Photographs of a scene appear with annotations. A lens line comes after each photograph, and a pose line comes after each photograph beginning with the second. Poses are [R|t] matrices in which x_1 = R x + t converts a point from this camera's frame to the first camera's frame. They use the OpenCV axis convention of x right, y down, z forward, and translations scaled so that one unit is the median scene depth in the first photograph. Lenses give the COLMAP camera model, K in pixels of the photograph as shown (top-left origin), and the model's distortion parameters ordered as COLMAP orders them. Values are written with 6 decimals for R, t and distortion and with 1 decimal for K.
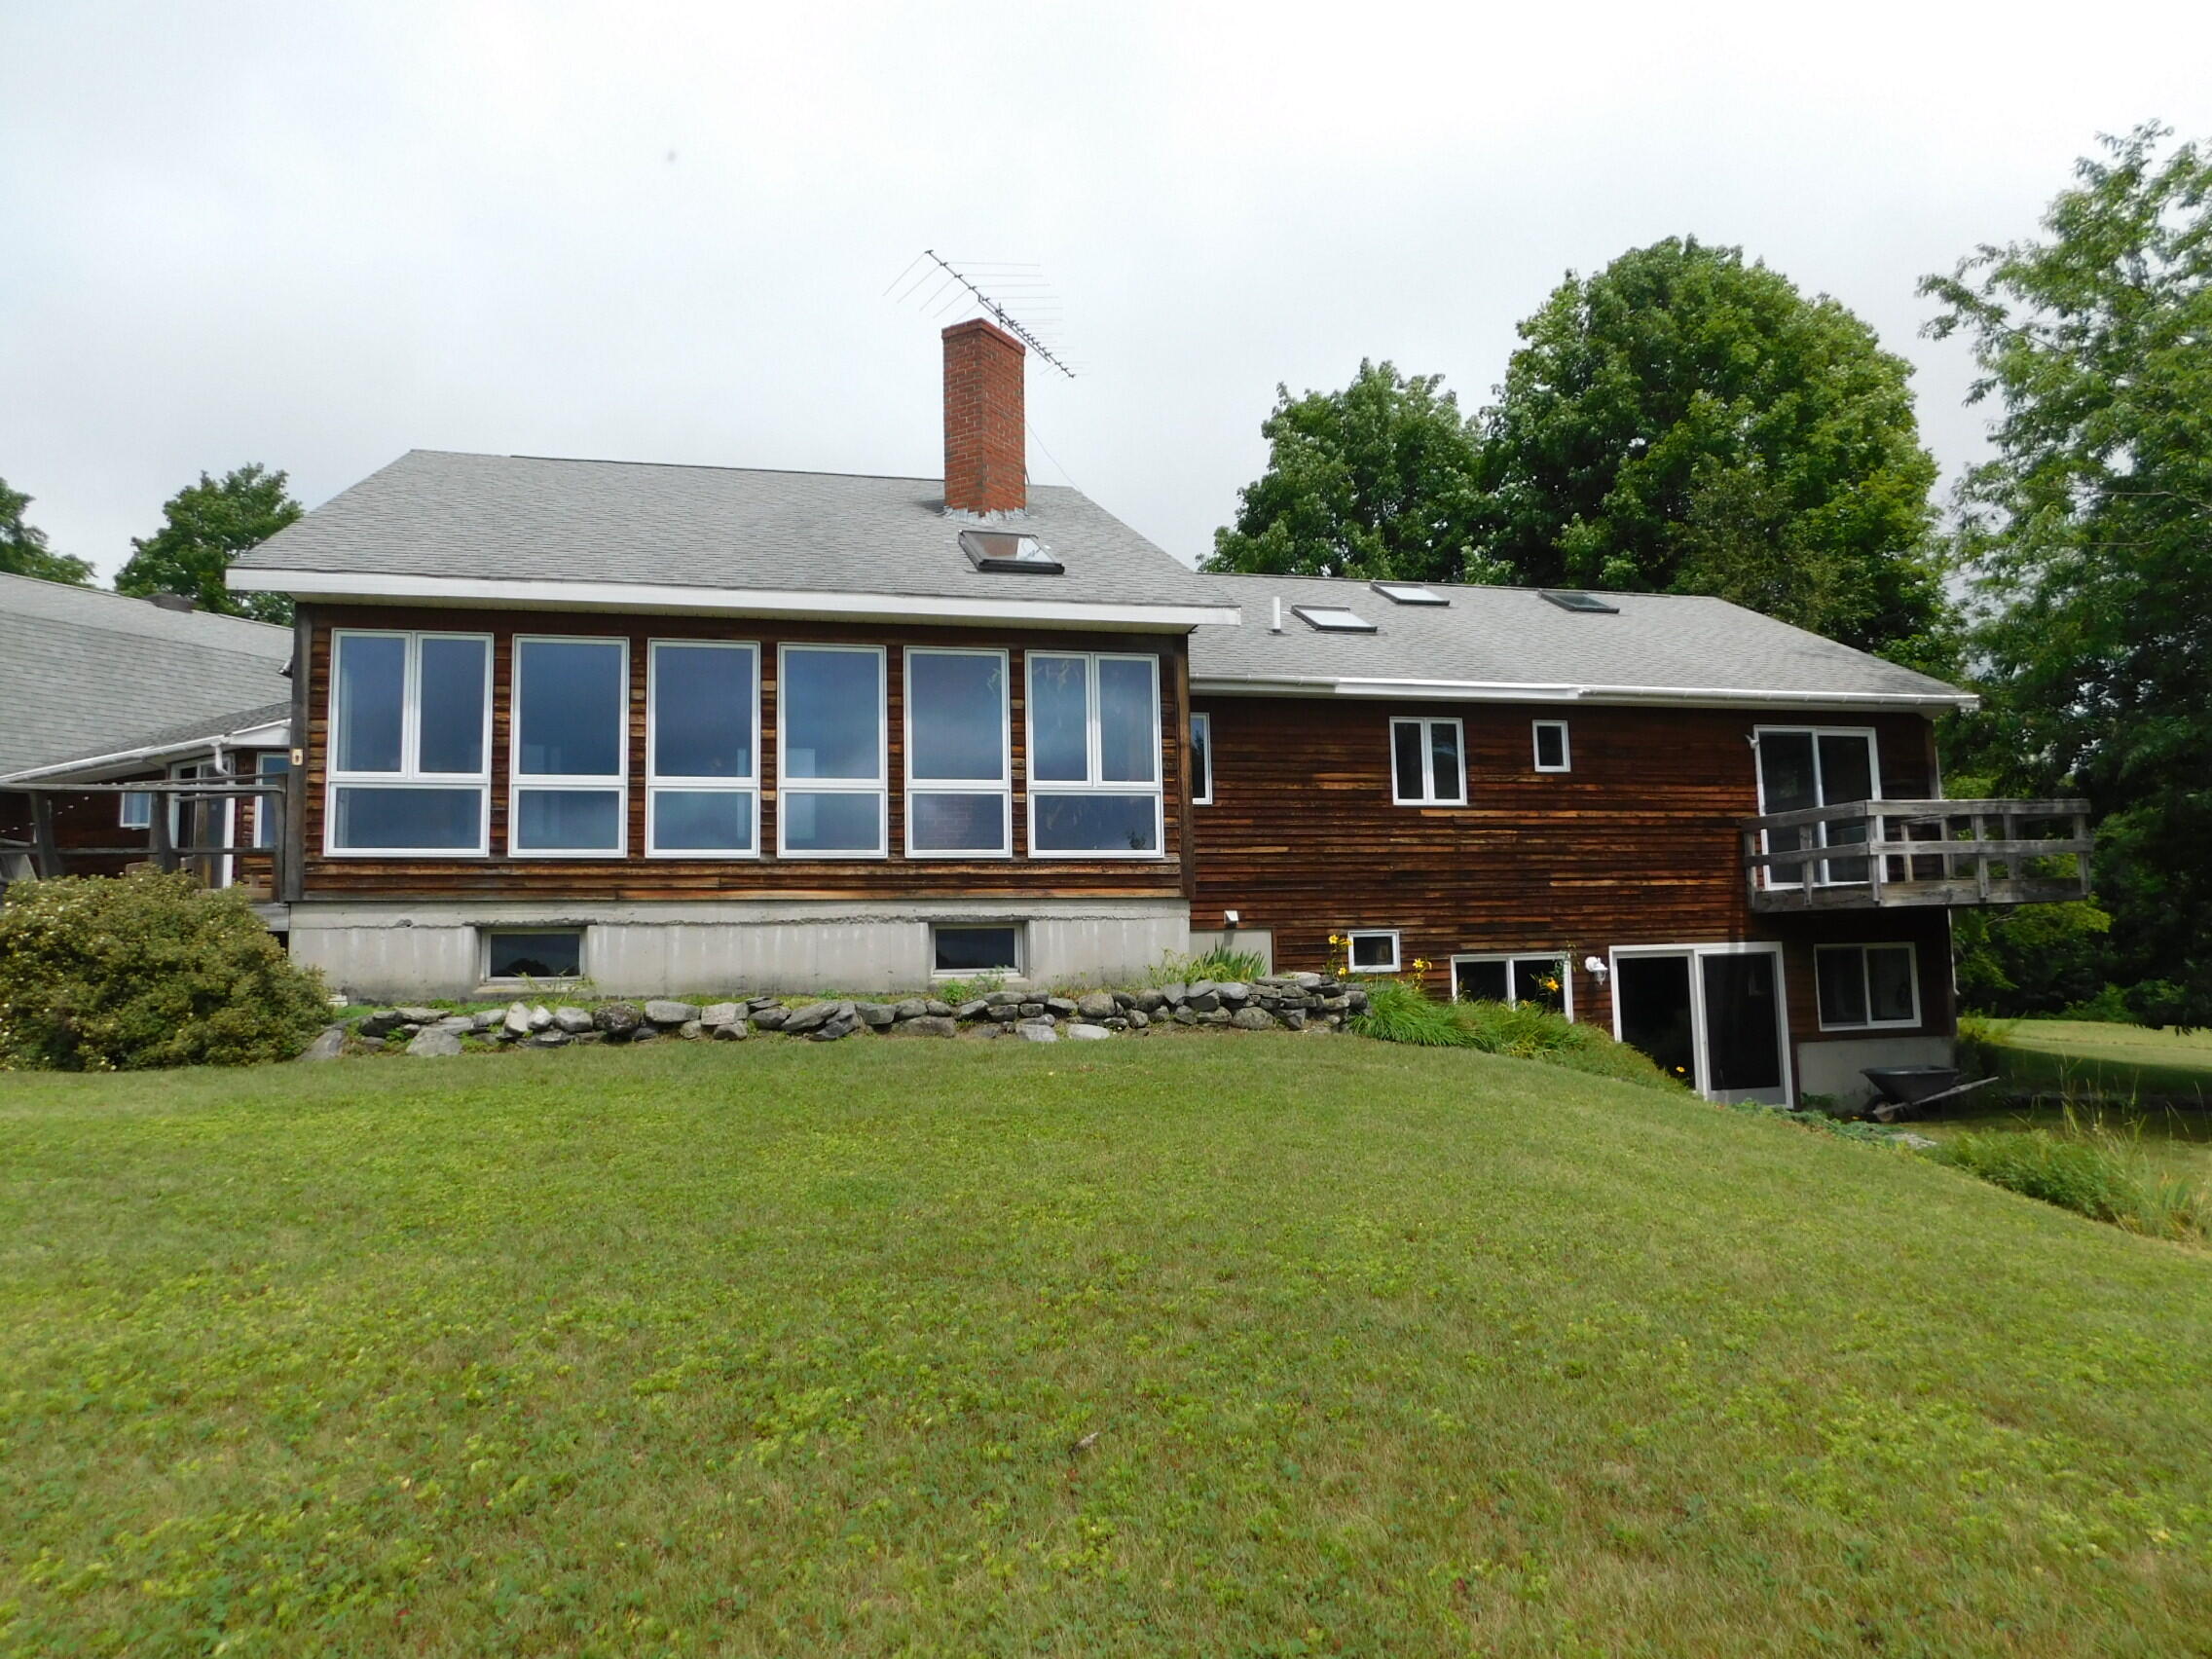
lens RADIAL K [[1478.2, 0, 1090.1], [0, 1478.2, 824.9], [0, 0, 1]] dist [-0.054436, 0.044494]
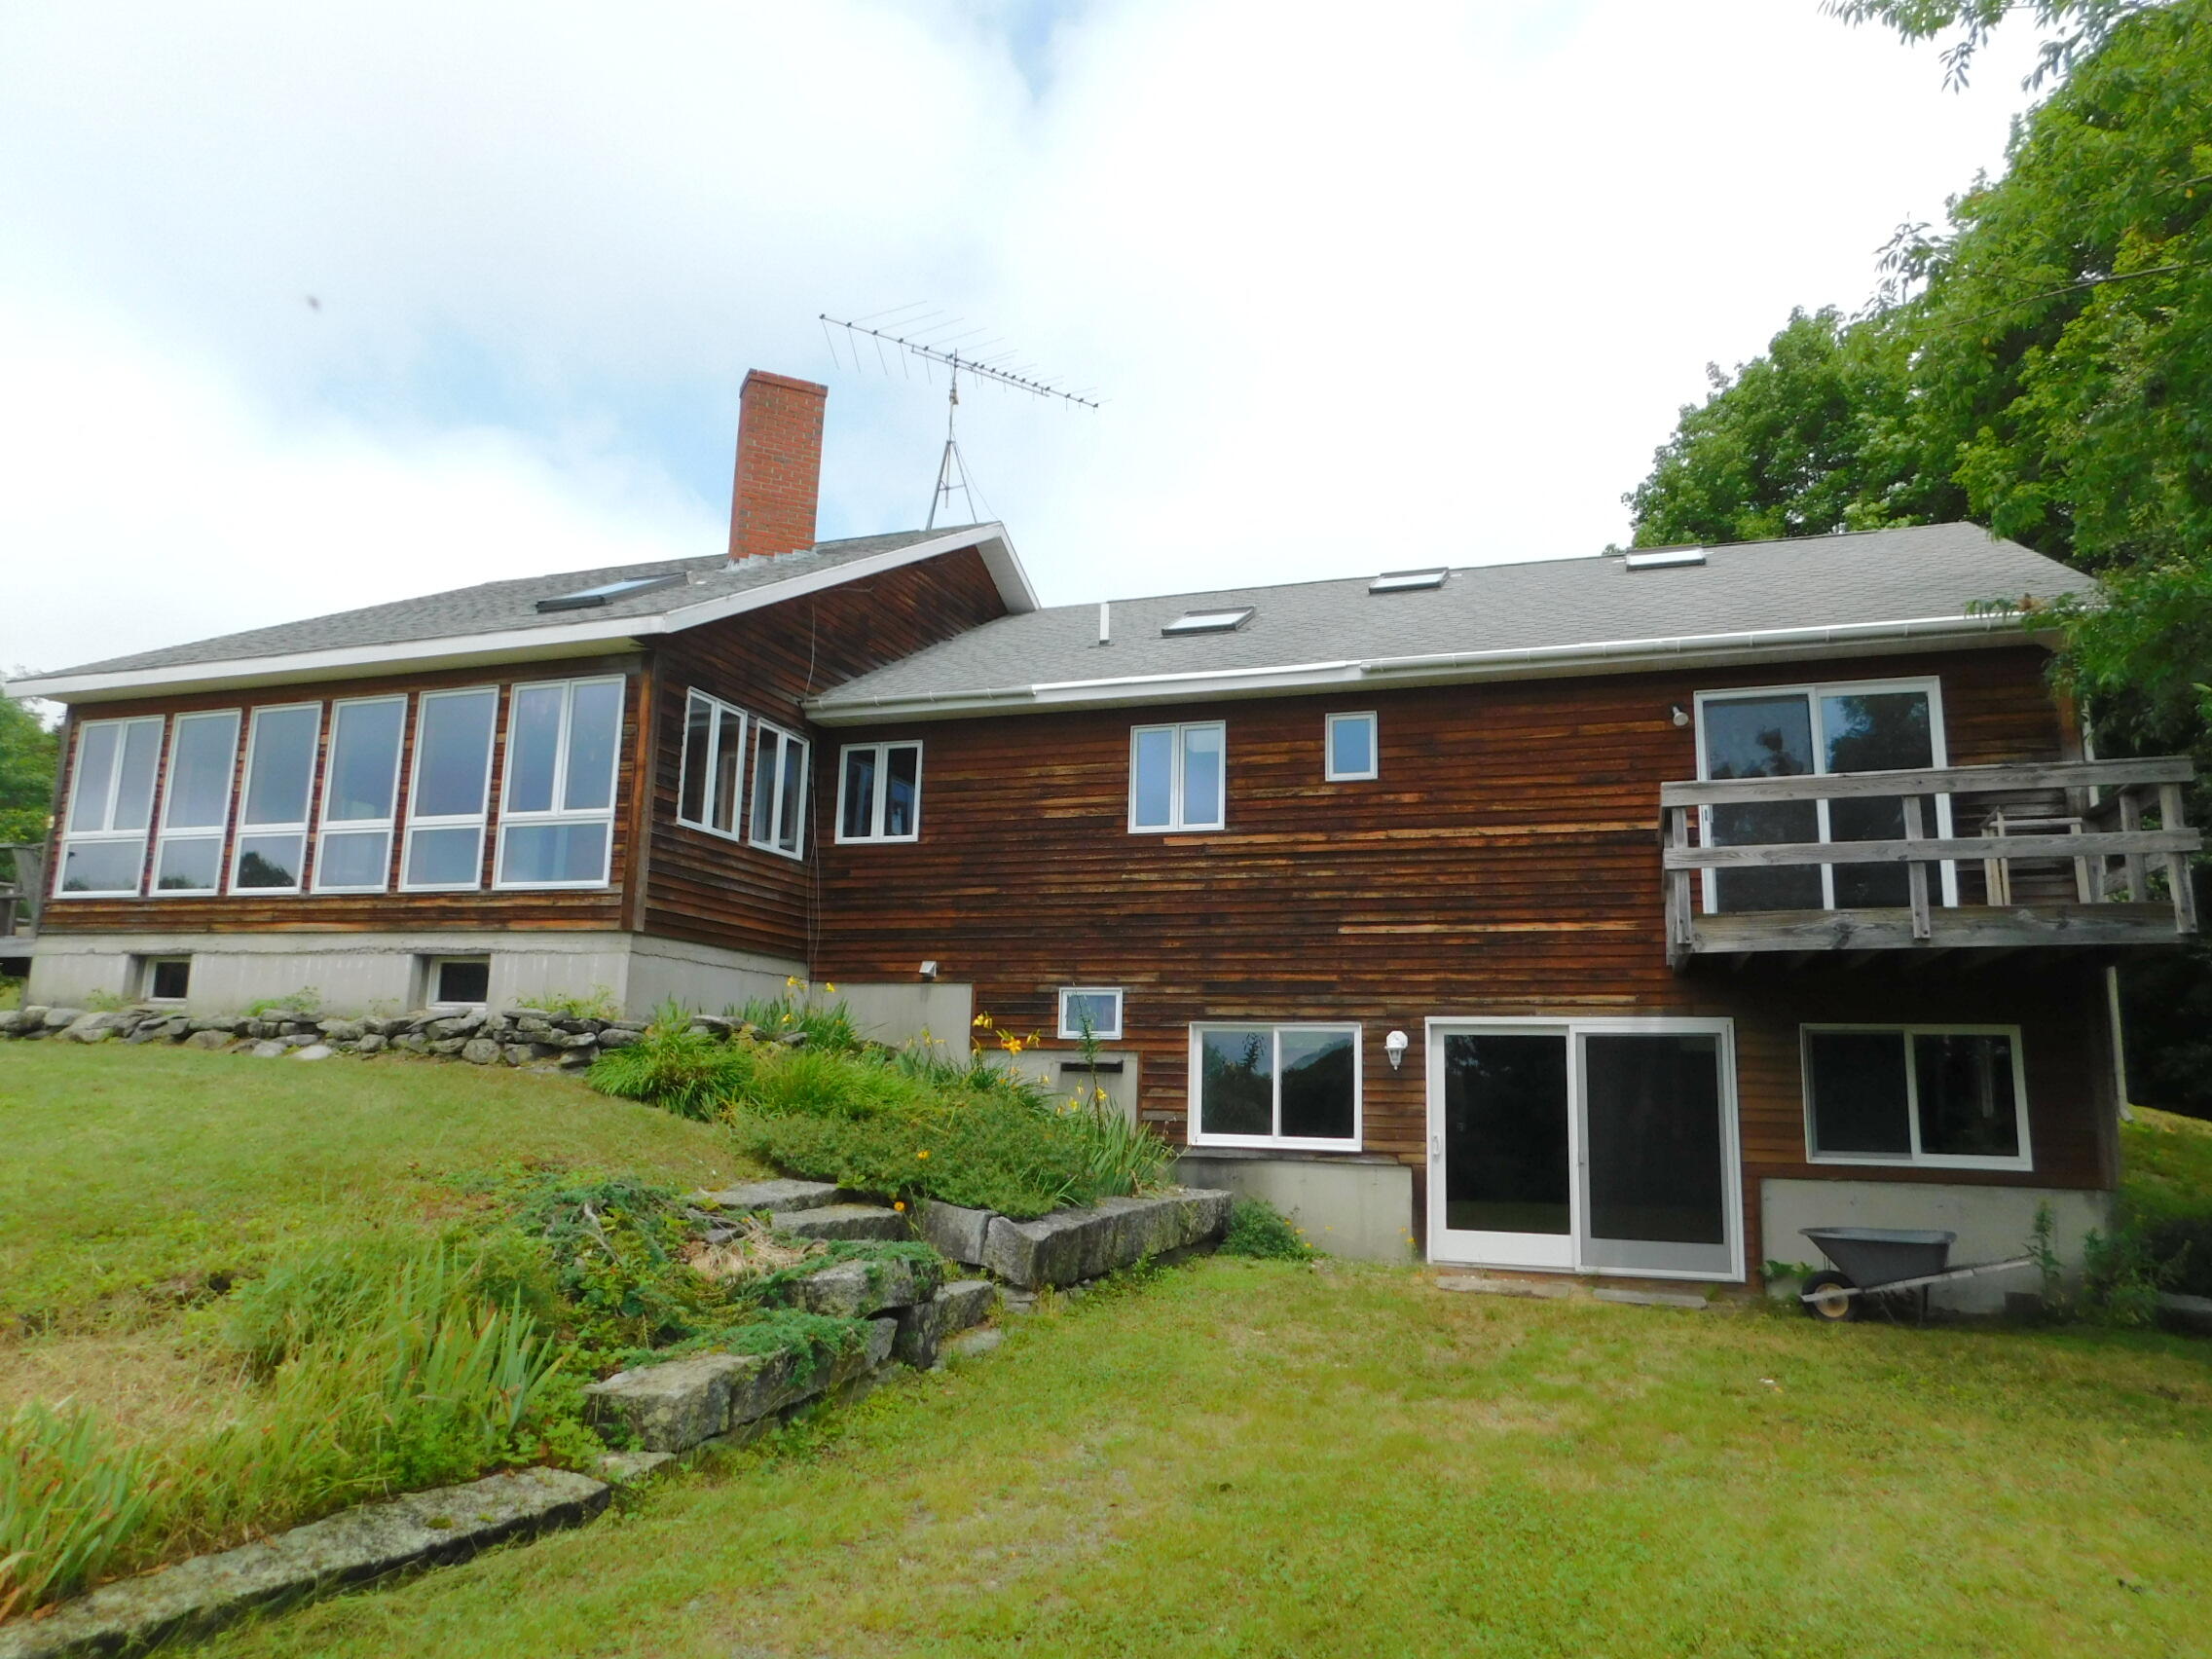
lens RADIAL K [[1478.2, 0, 1105.2], [0, 1478.2, 819.7], [0, 0, 1]] dist [-0.054436, 0.044494]
pose [[0.821599, -0.055776, -0.567331, 0.661628], [0.009220, 0.996372, -0.084604, 0.048060], [0.569992, 0.064279, 0.819132, 0.329115]]
